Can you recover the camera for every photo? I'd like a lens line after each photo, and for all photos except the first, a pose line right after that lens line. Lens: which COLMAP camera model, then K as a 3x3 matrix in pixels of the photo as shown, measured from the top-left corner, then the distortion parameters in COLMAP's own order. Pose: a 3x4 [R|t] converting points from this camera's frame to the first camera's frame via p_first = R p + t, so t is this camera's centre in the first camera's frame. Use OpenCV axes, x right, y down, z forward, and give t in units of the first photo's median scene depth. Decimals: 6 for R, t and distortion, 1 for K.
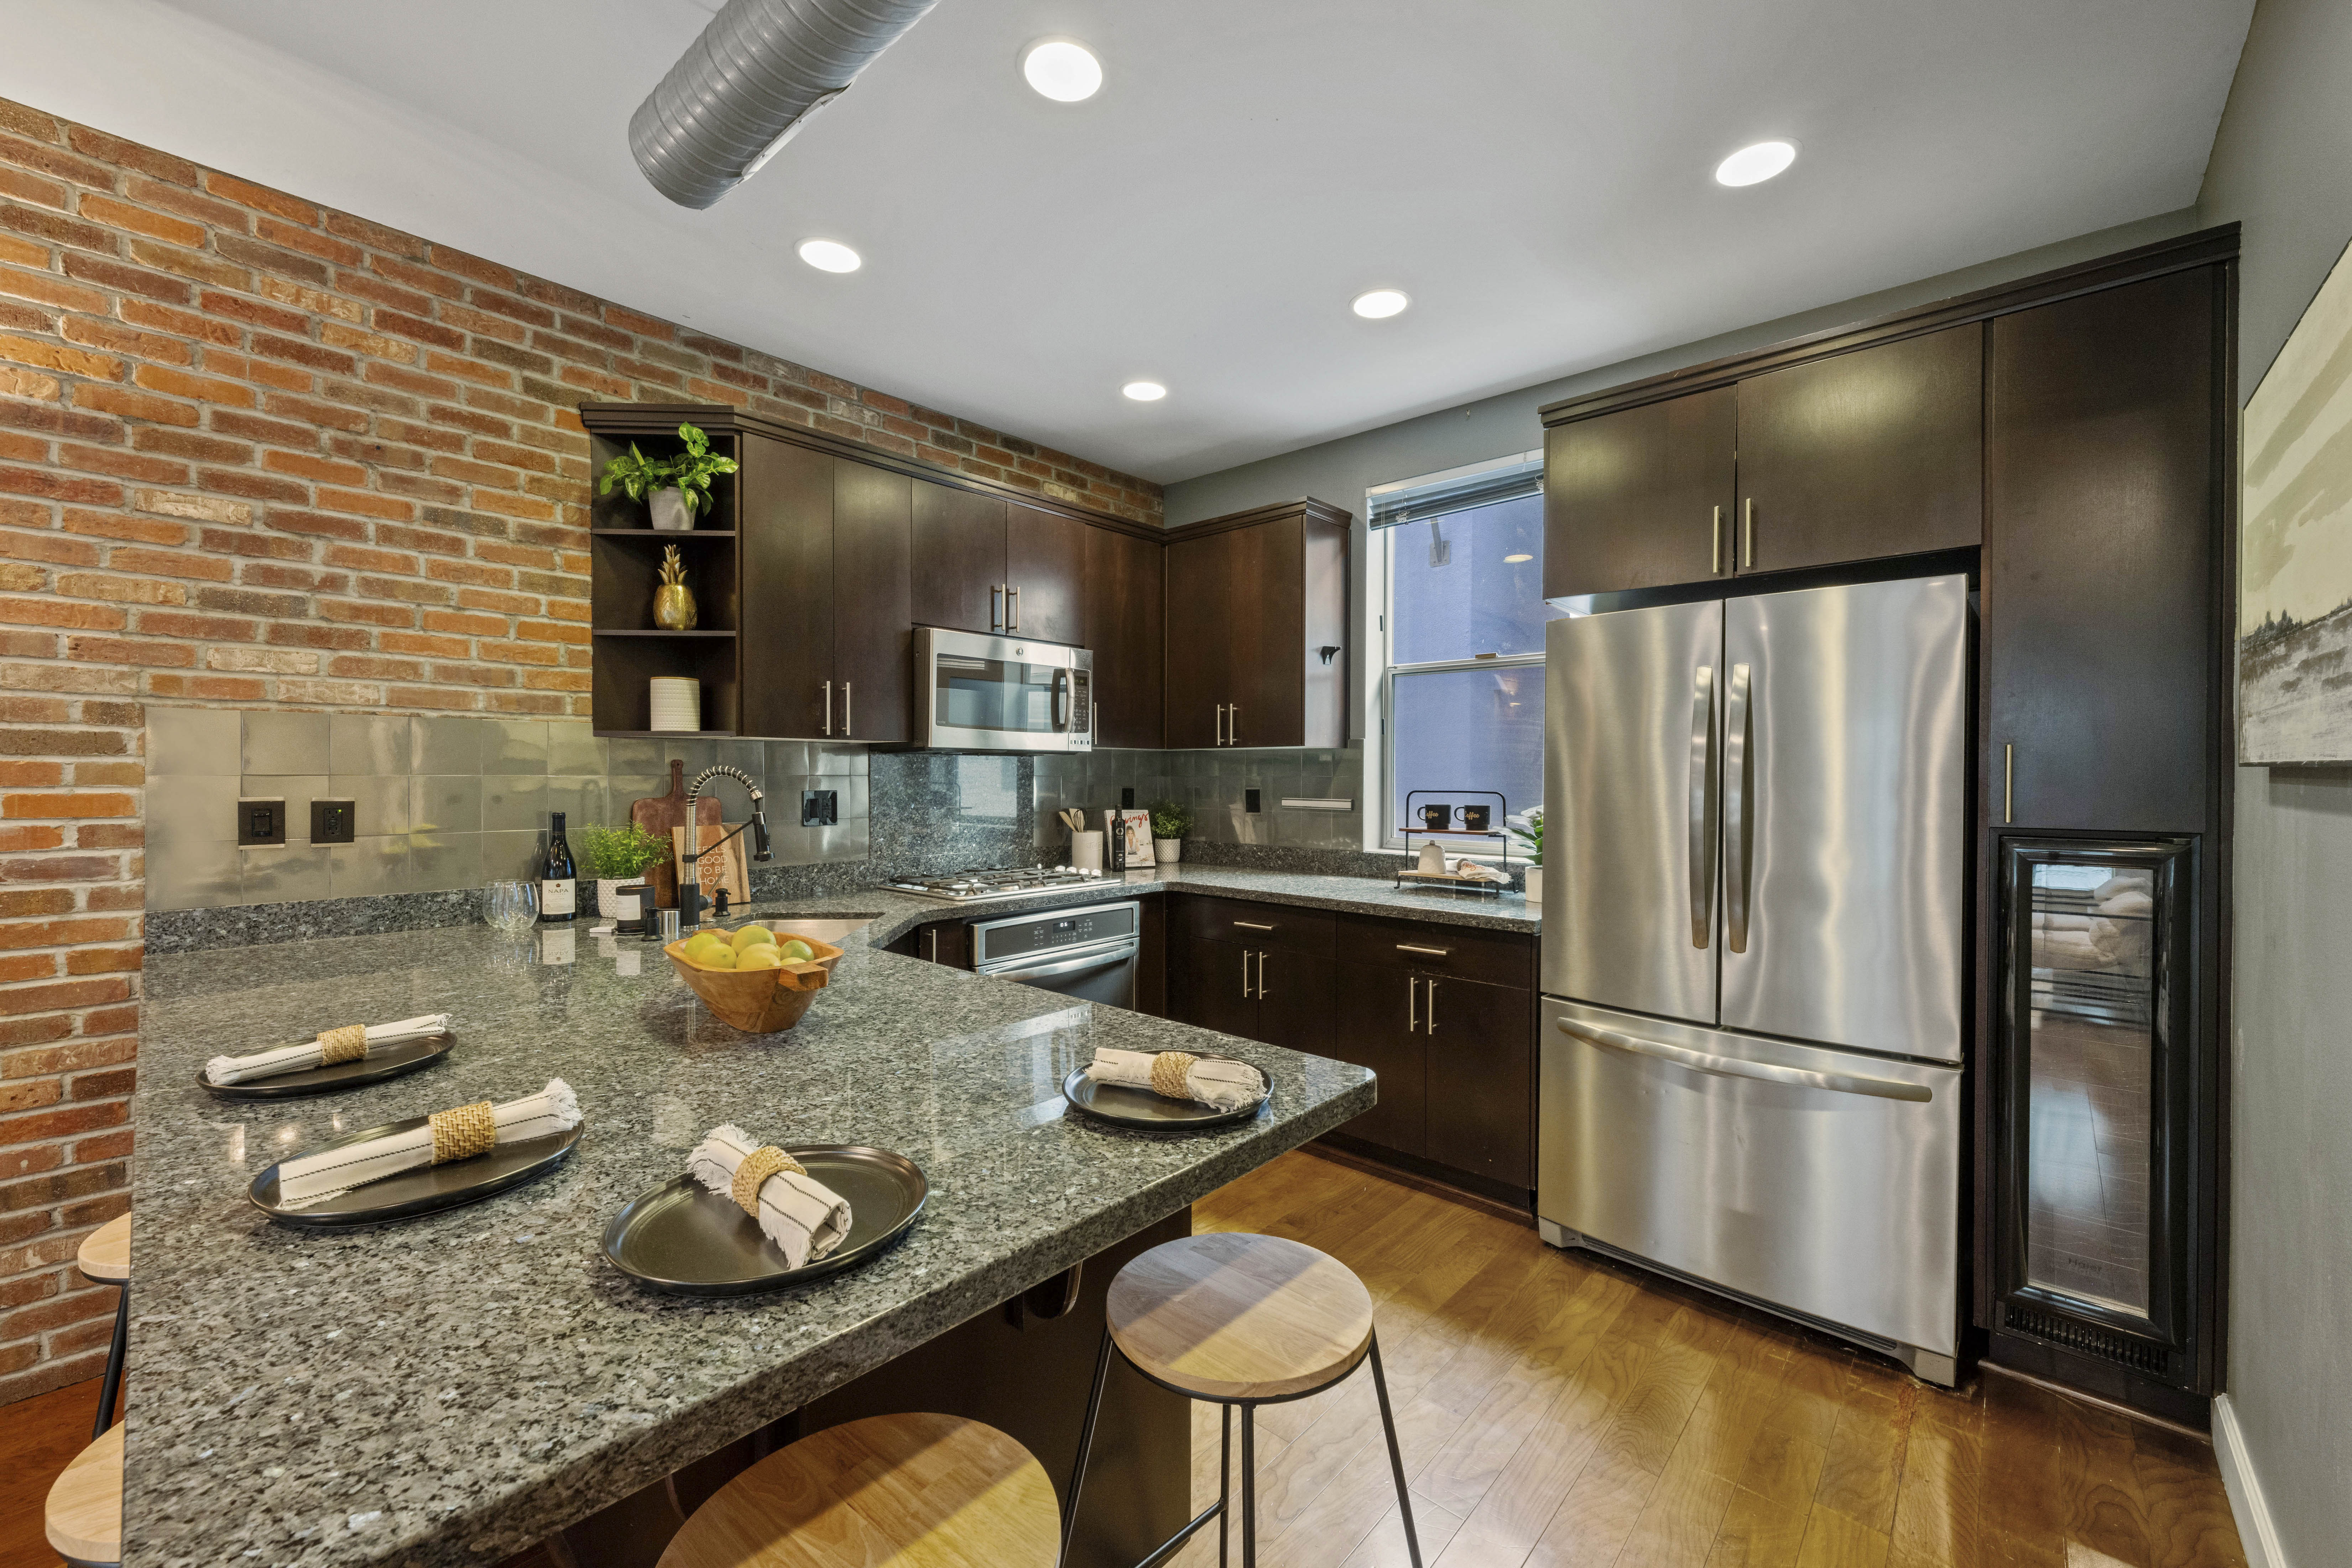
lens RADIAL K [[926.3, 0, 1181.9], [0, 926.3, 782.1], [0, 0, 1]] dist [-0.000522, -0.000085]
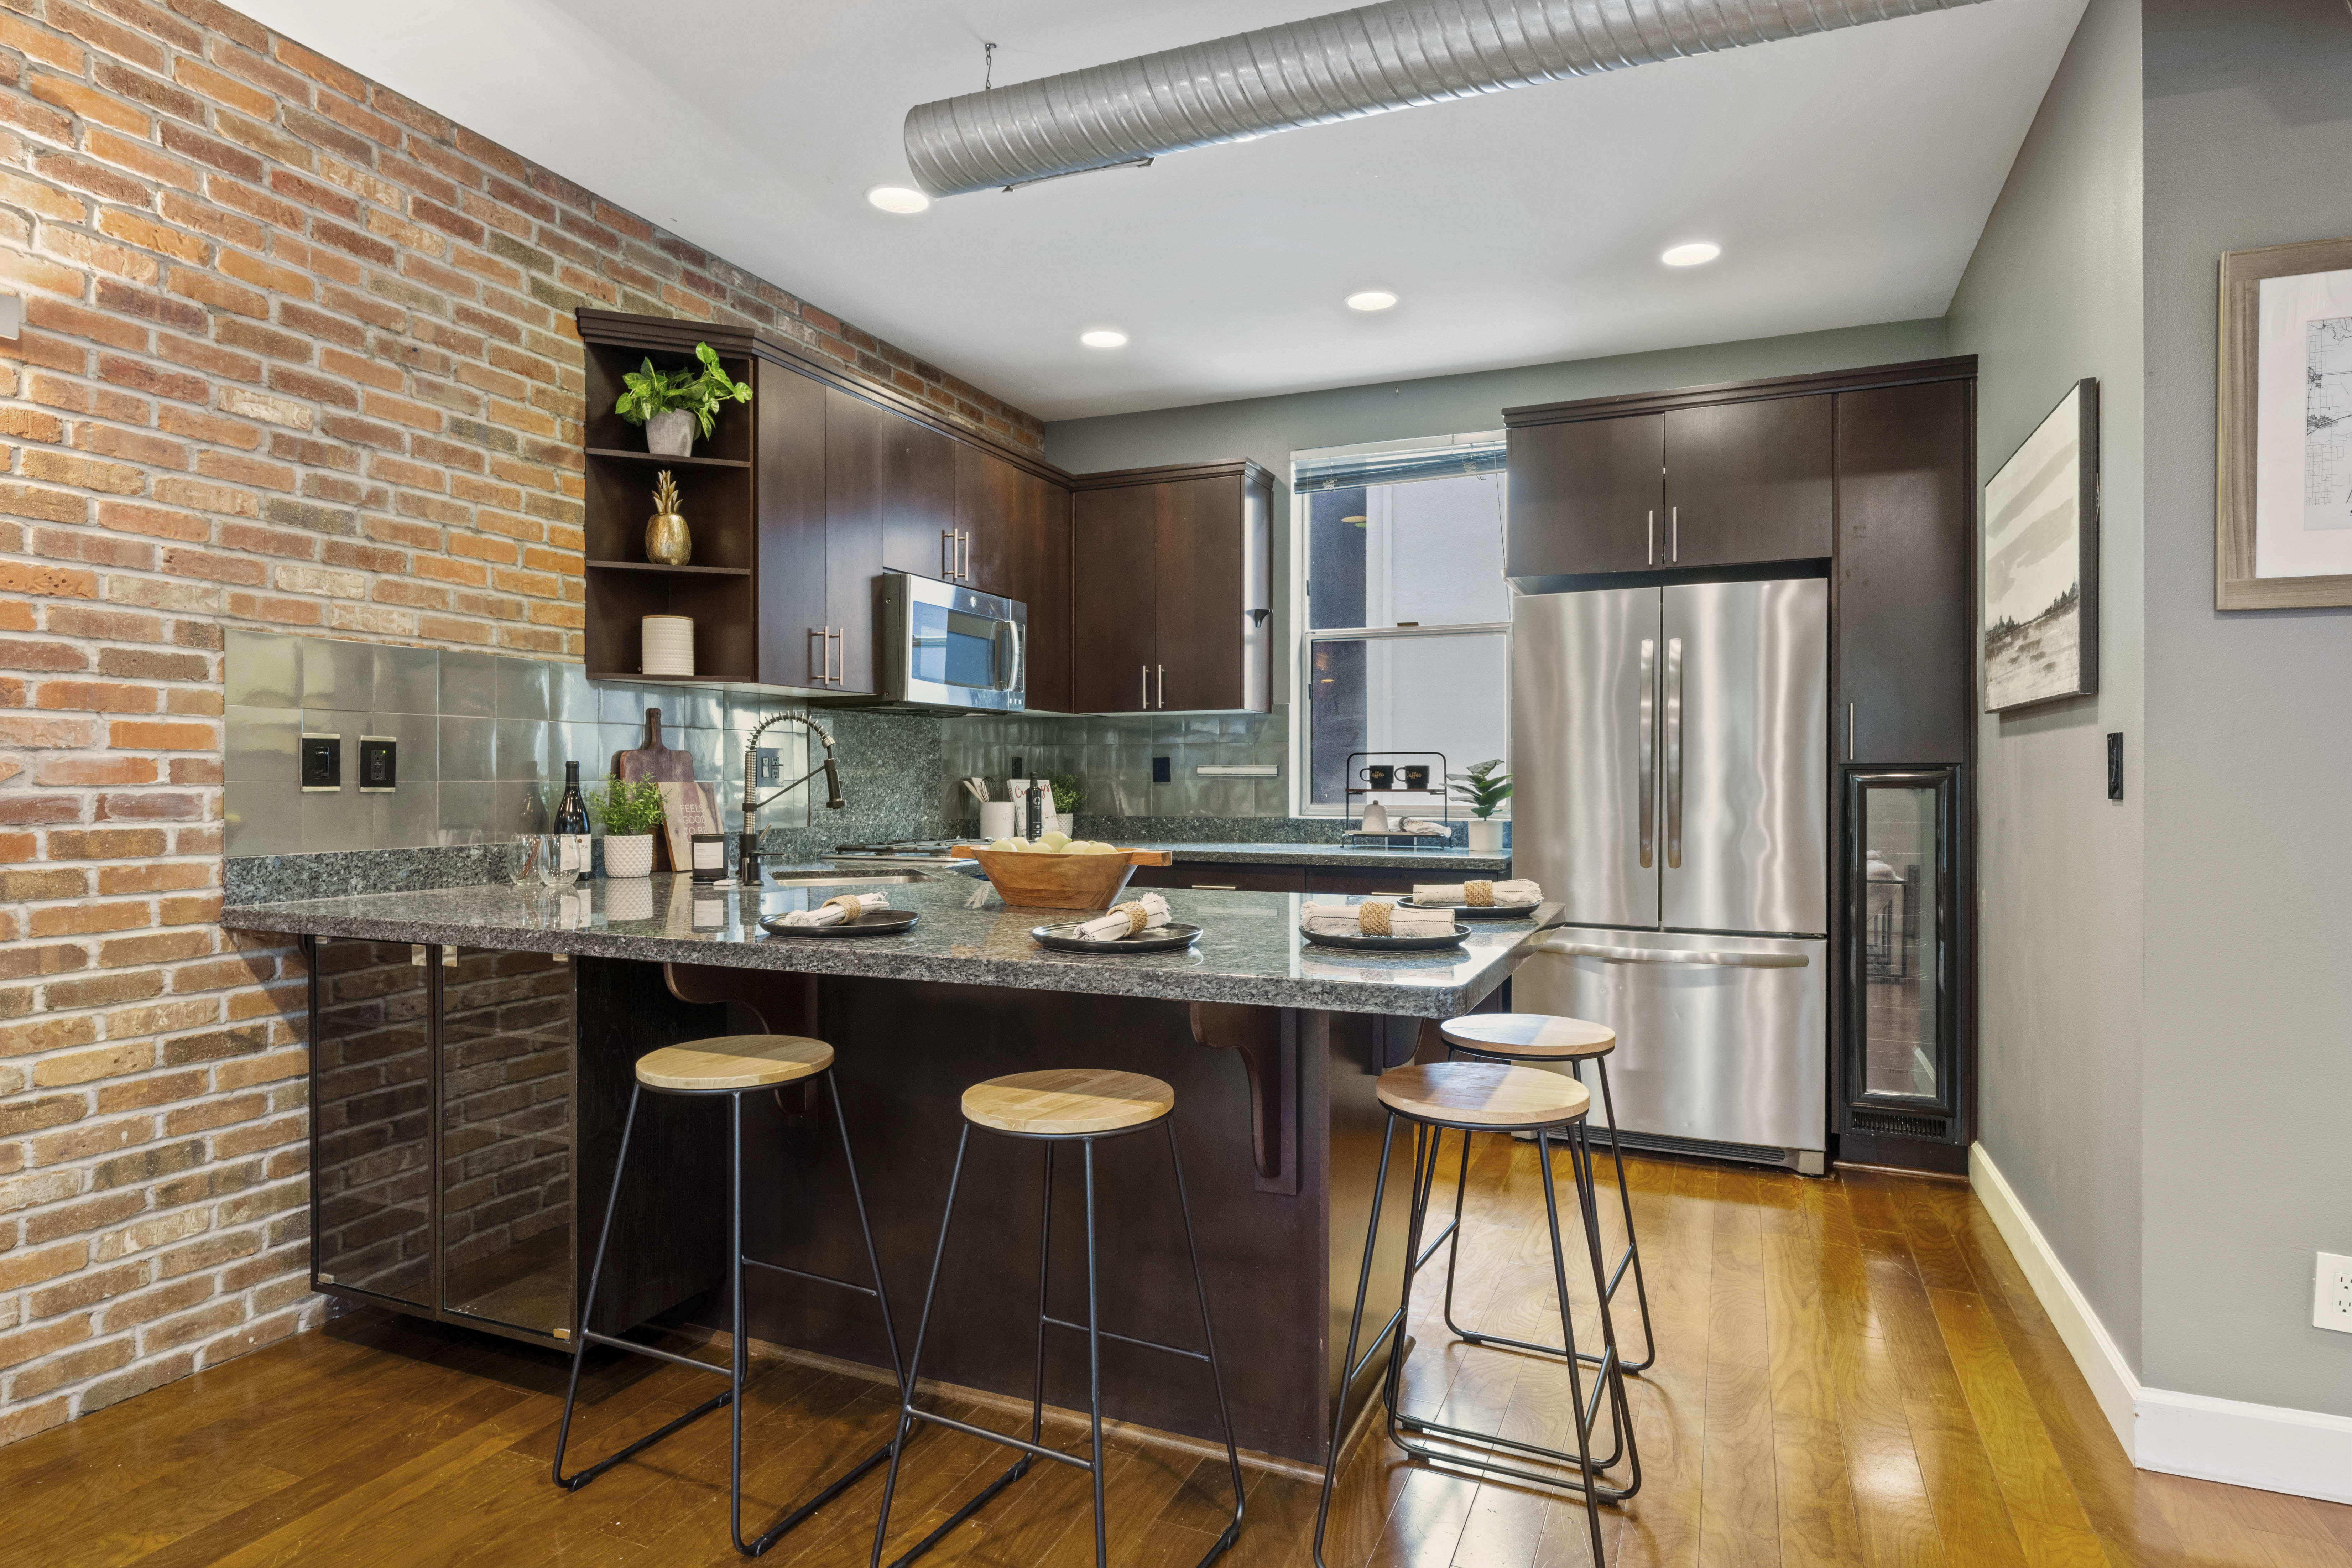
lens RADIAL K [[1280.6, 0, 1180.2], [0, 1280.6, 779.3], [0, 0, 1]] dist [0.000117, 0.000214]
pose [[0.947430, -0.002731, 0.319952, -0.570267], [0.005258, 0.999961, -0.007033, 0.069423], [-0.319921, 0.008346, 0.947408, -0.418378]]
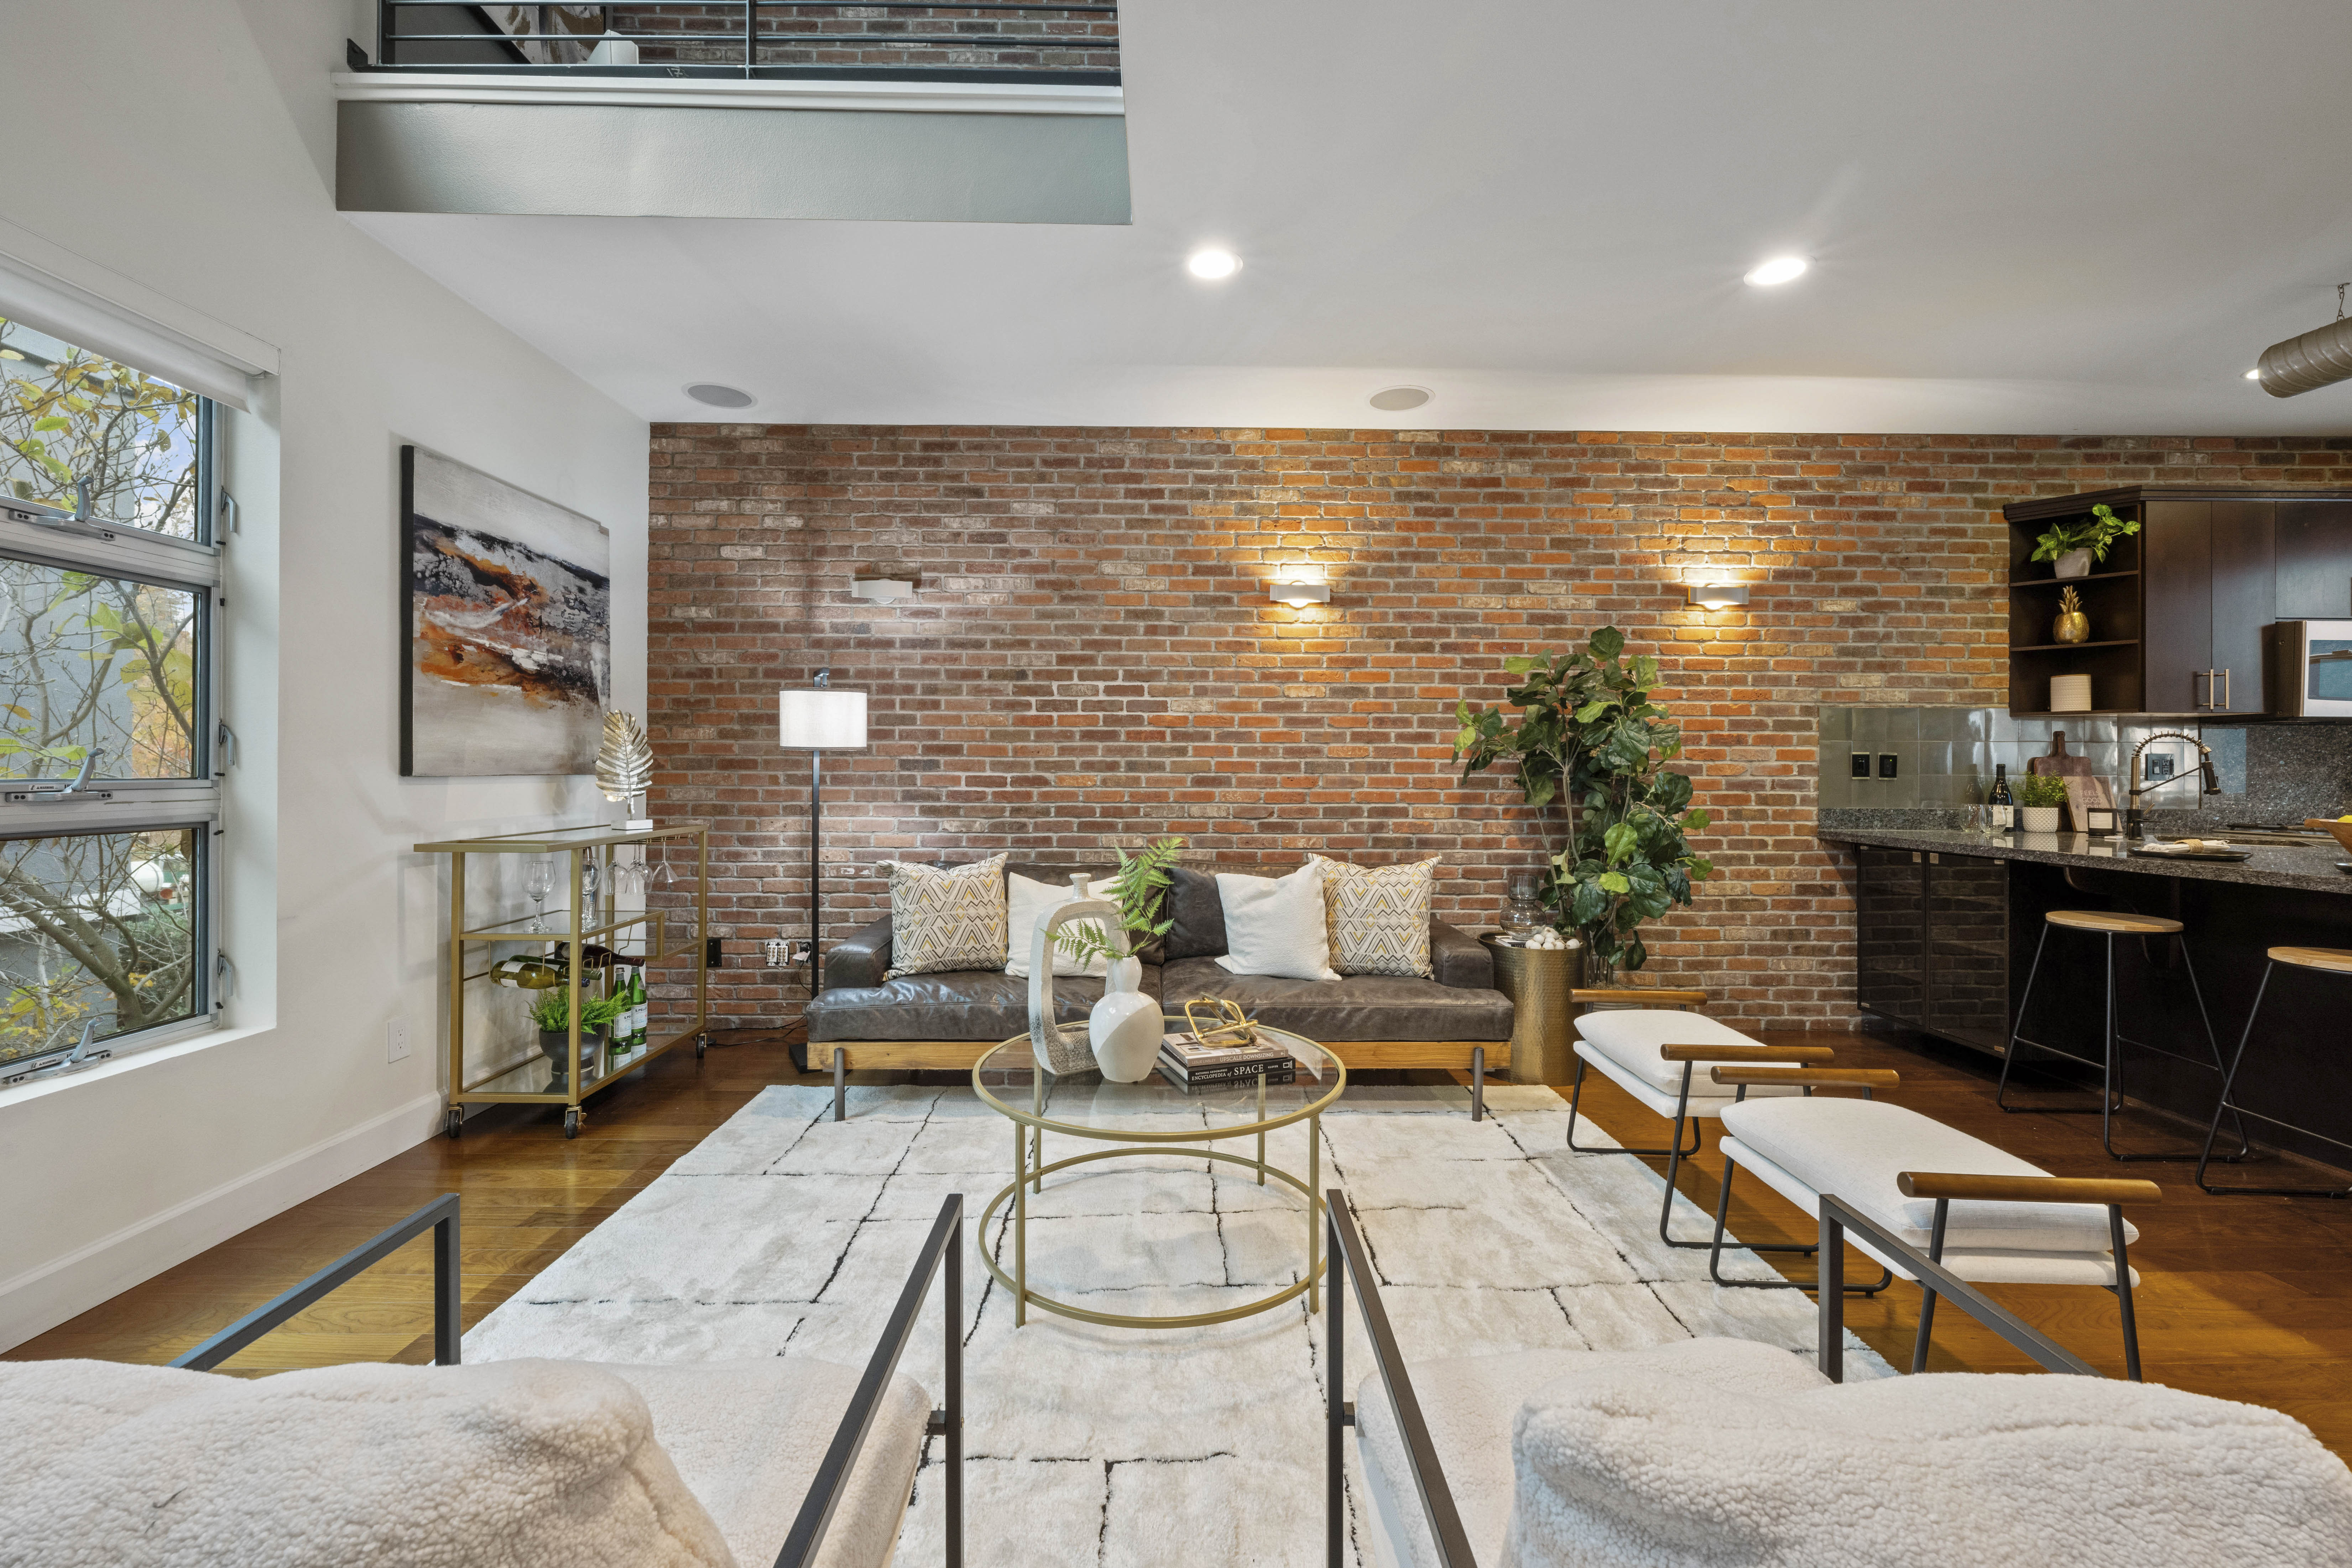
lens RADIAL K [[932.9, 0, 1182.7], [0, 932.9, 772.9], [0, 0, 1]] dist [-0.003490, 0.002375]
pose [[0.680258, -0.001465, -0.732971, -0.507081], [-0.008954, 0.999907, -0.010308, 0.086419], [0.732918, 0.013575, 0.680181, -1.264237]]
